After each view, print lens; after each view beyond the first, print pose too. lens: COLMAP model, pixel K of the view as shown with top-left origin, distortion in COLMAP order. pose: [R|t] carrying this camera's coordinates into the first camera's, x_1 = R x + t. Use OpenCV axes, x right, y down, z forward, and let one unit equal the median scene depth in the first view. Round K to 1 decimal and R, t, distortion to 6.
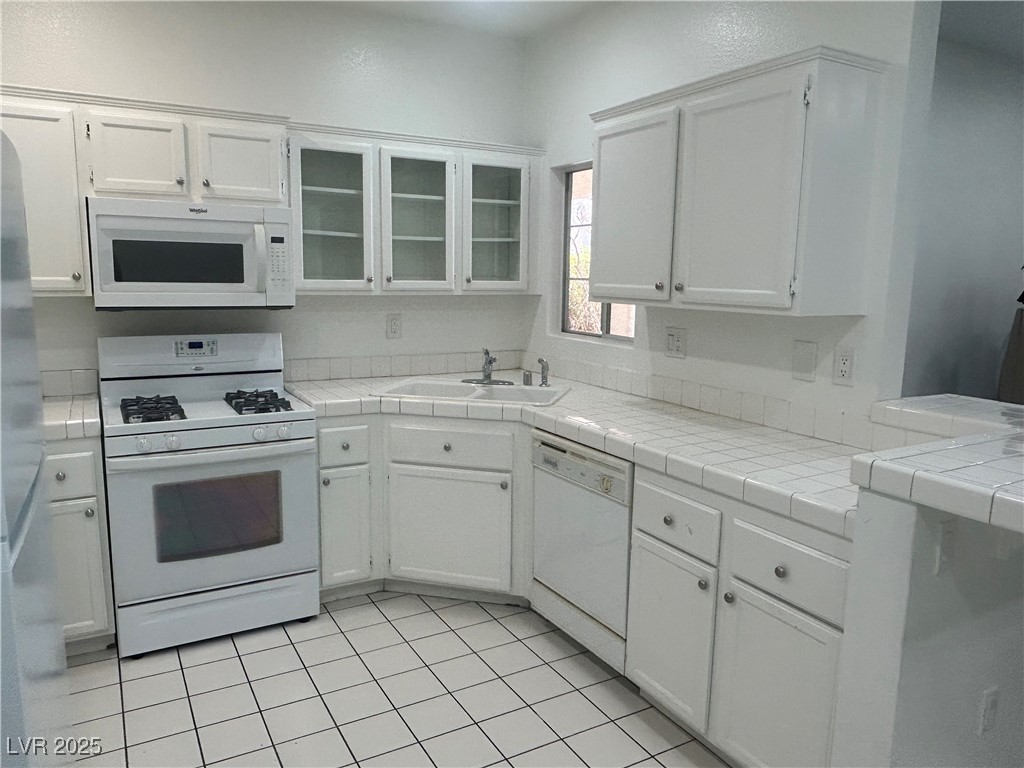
lens RADIAL K [[735.3, 0, 512.0], [0, 735.3, 384.0], [0, 0, 1]] dist [-0.001701, -0.003588]
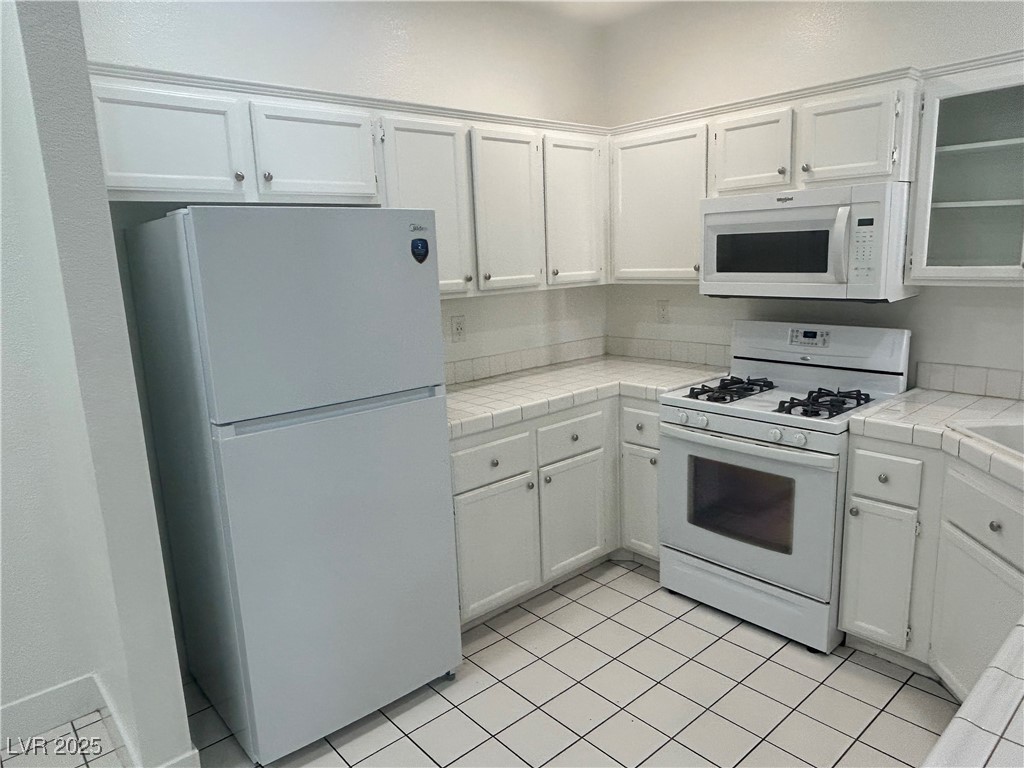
lens RADIAL K [[678.5, 0, 507.6], [0, 678.5, 384.5], [0, 0, 1]] dist [-0.005402, 0.003533]
pose [[0.193595, 0.169330, -0.966358, 0.384645], [-0.106257, 0.982818, 0.150927, -0.082410], [0.975310, 0.073464, 0.208261, 0.429059]]
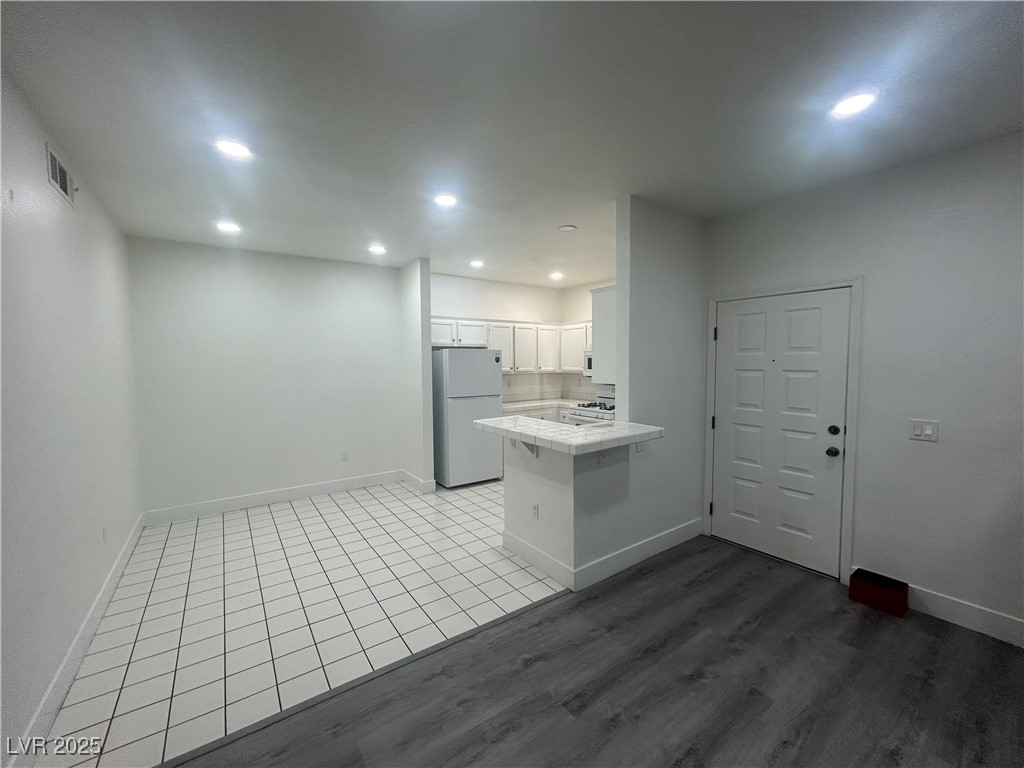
lens RADIAL K [[419.1, 0, 510.8], [0, 419.1, 385.5], [0, 0, 1]] dist [-0.001585, 0.000735]
pose [[0.089656, 0.046837, -0.994871, 1.343199], [-0.142429, 0.989230, 0.033736, -0.065500], [0.985736, 0.138674, 0.095361, 0.383709]]
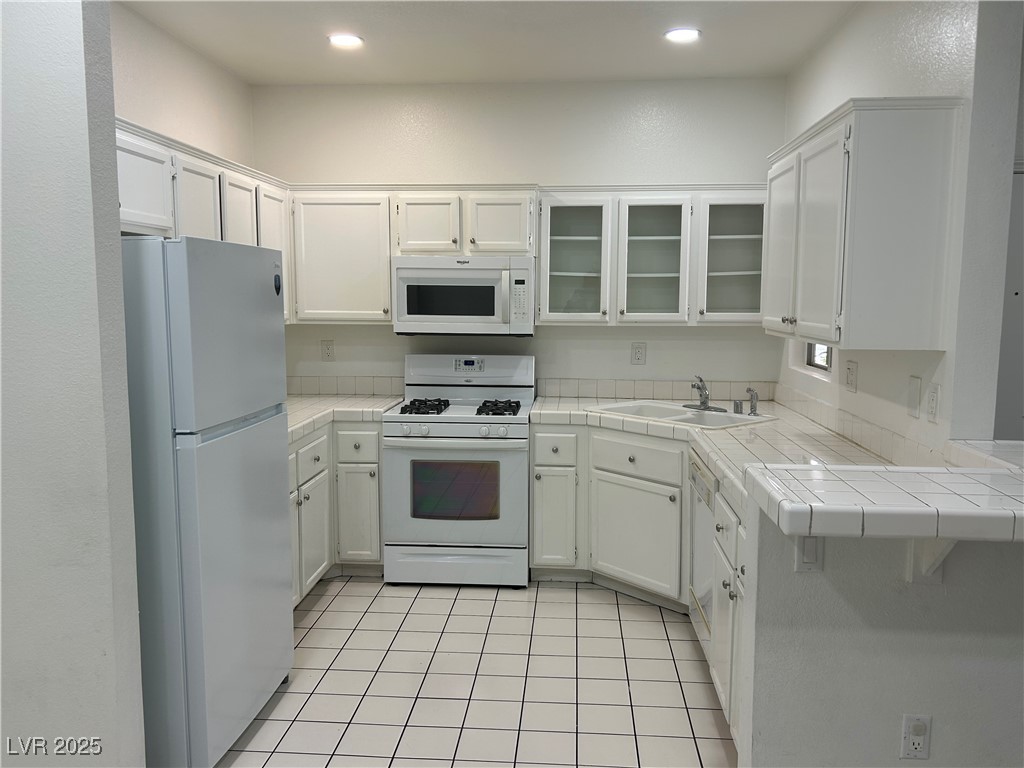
lens RADIAL K [[848.9, 0, 512.0], [0, 848.9, 384.0], [0, 0, 1]] dist [0.139960, -0.001735]
pose [[0.824867, 0.049258, -0.563177, 0.490775], [-0.076895, 0.996714, -0.025448, 0.017466], [0.560073, 0.064296, 0.825944, -0.202856]]
